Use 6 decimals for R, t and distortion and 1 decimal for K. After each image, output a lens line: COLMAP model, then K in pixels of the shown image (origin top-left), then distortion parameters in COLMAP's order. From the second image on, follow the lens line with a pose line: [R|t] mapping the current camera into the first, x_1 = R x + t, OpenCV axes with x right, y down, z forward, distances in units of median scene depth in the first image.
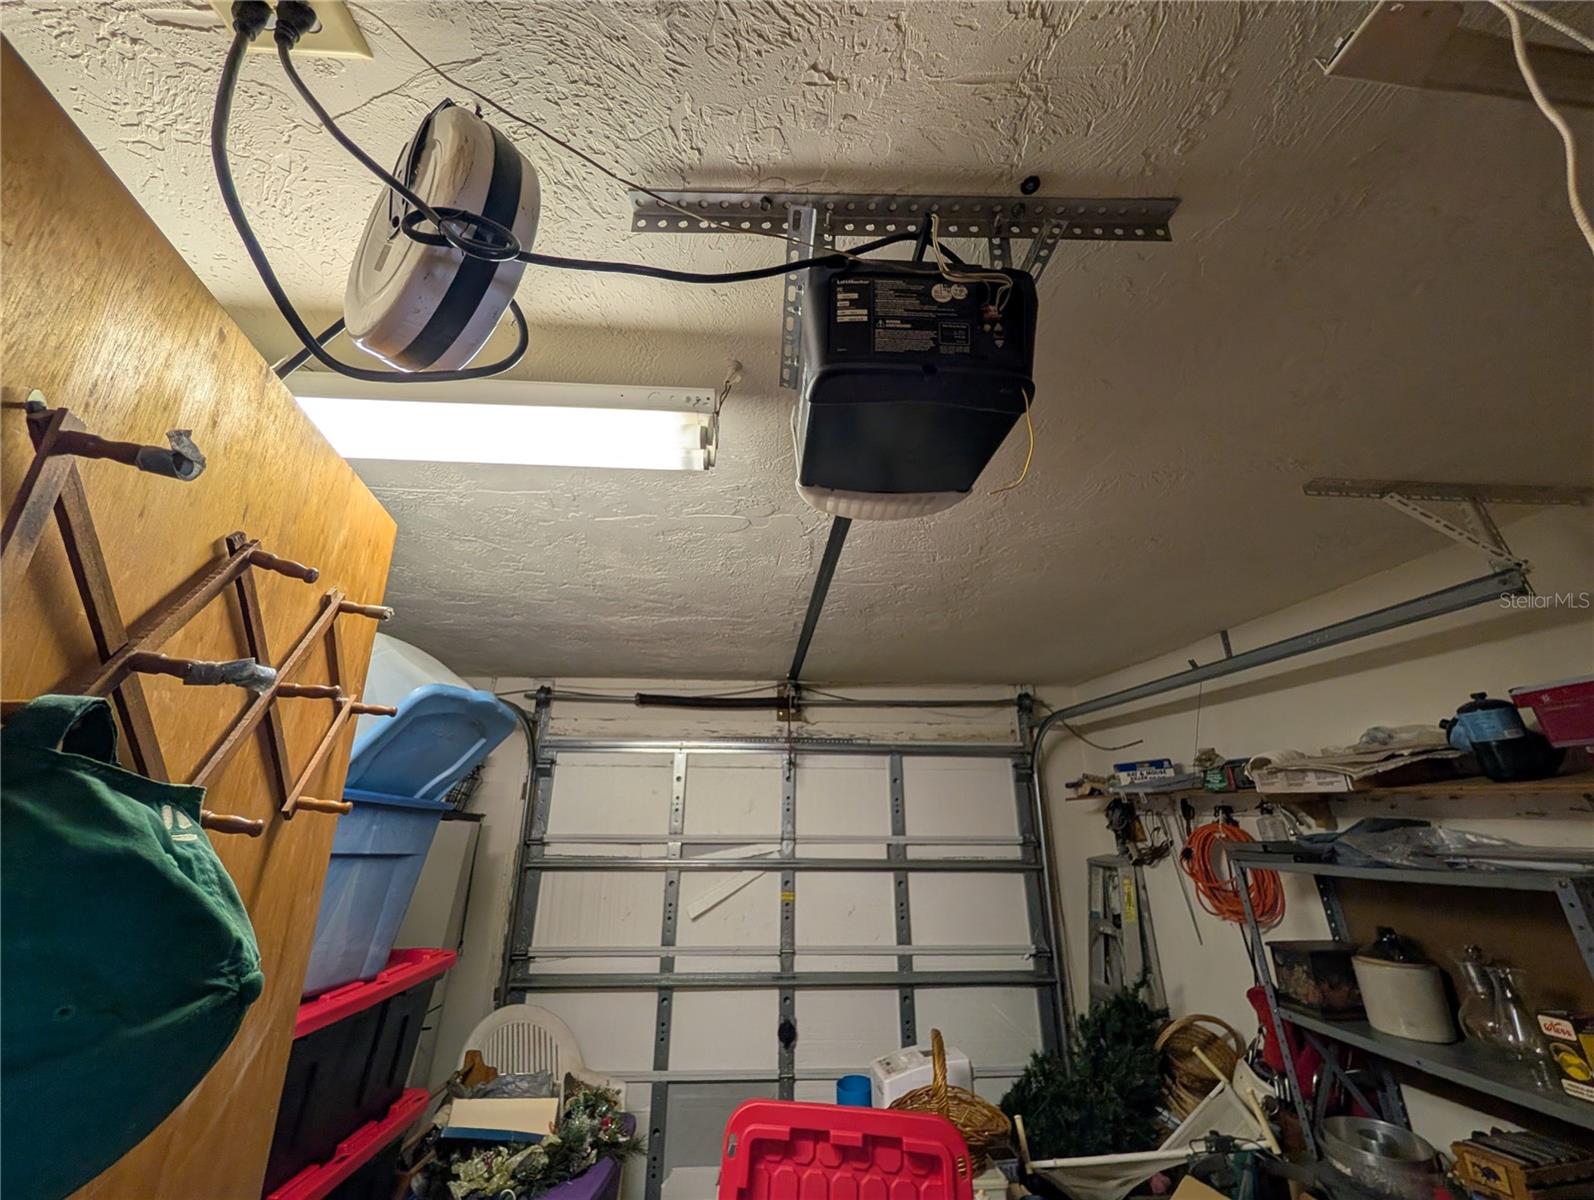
lens RADIAL K [[611.8, 0, 798.2], [0, 611.8, 600.7], [0, 0, 1]] dist [-0.002165, 0.000332]
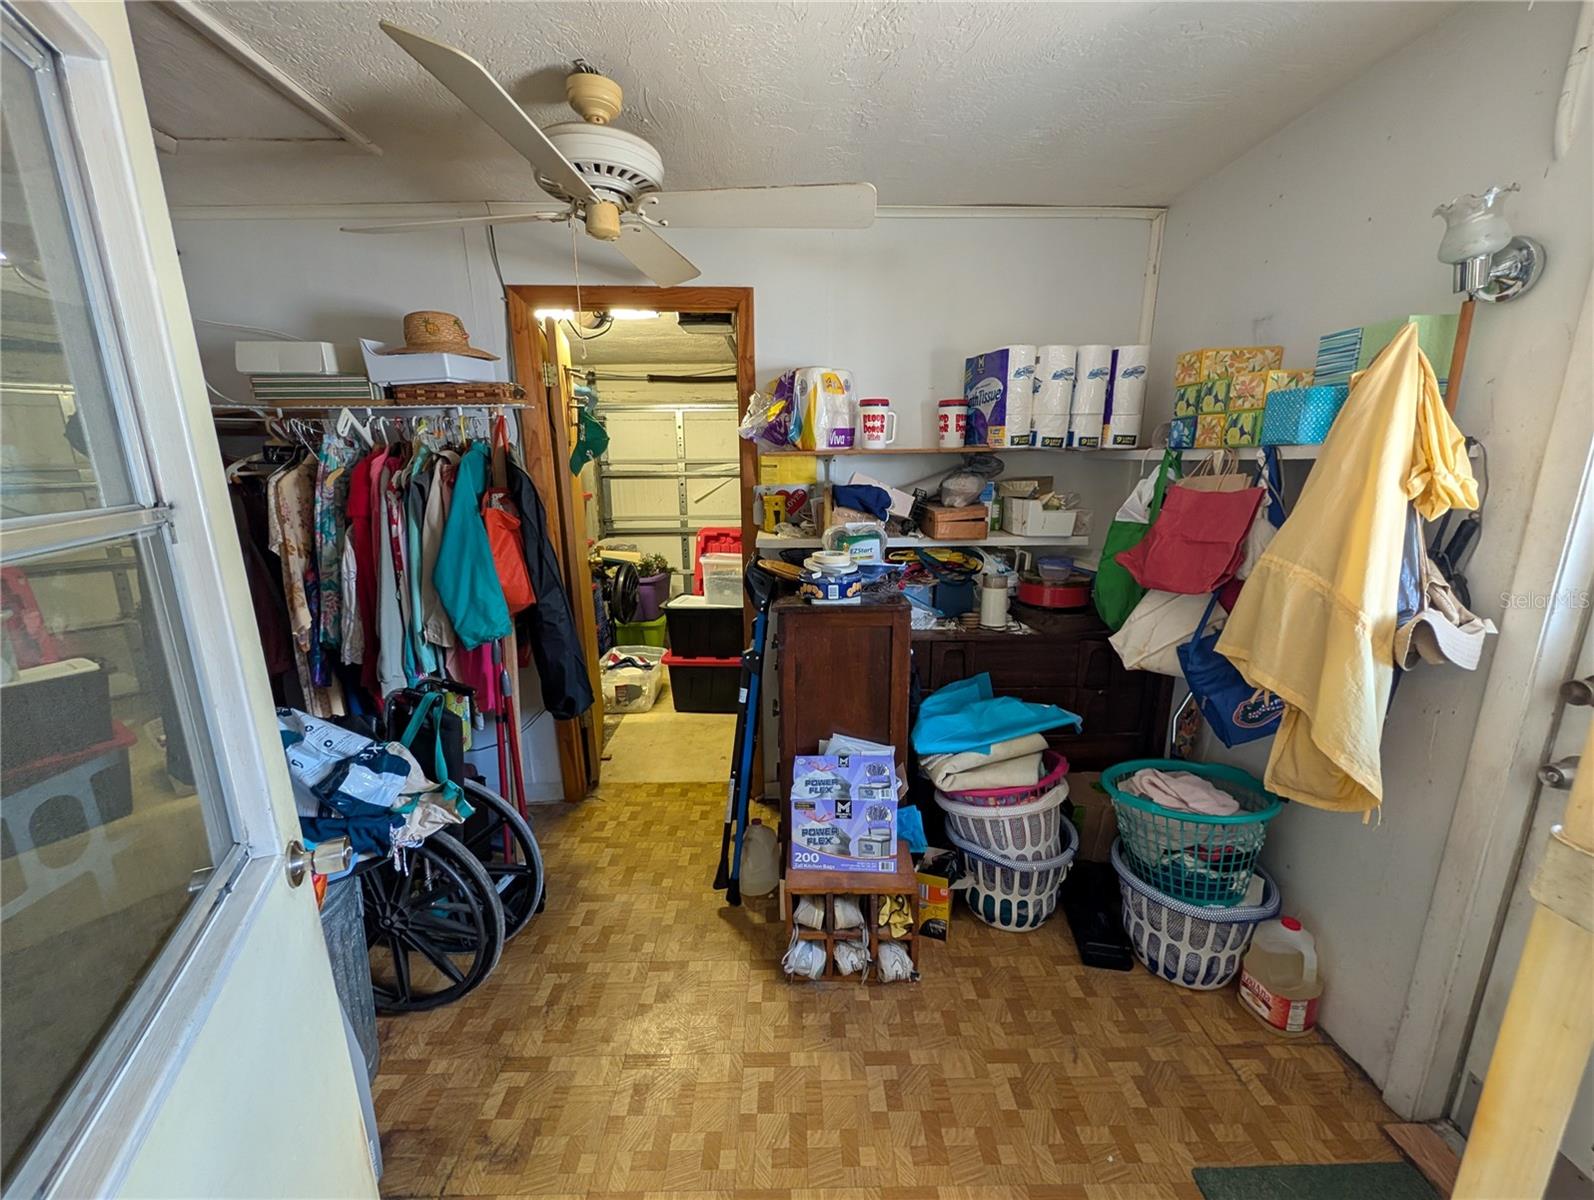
lens RADIAL K [[611.8, 0, 800.3], [0, 611.8, 600.4], [0, 0, 1]] dist [-0.002165, 0.000332]
pose [[0.999539, -0.005635, -0.029831, 0.195930], [0.020356, 0.853403, 0.520854, -0.183331], [0.022523, -0.521221, 0.853124, -0.720689]]
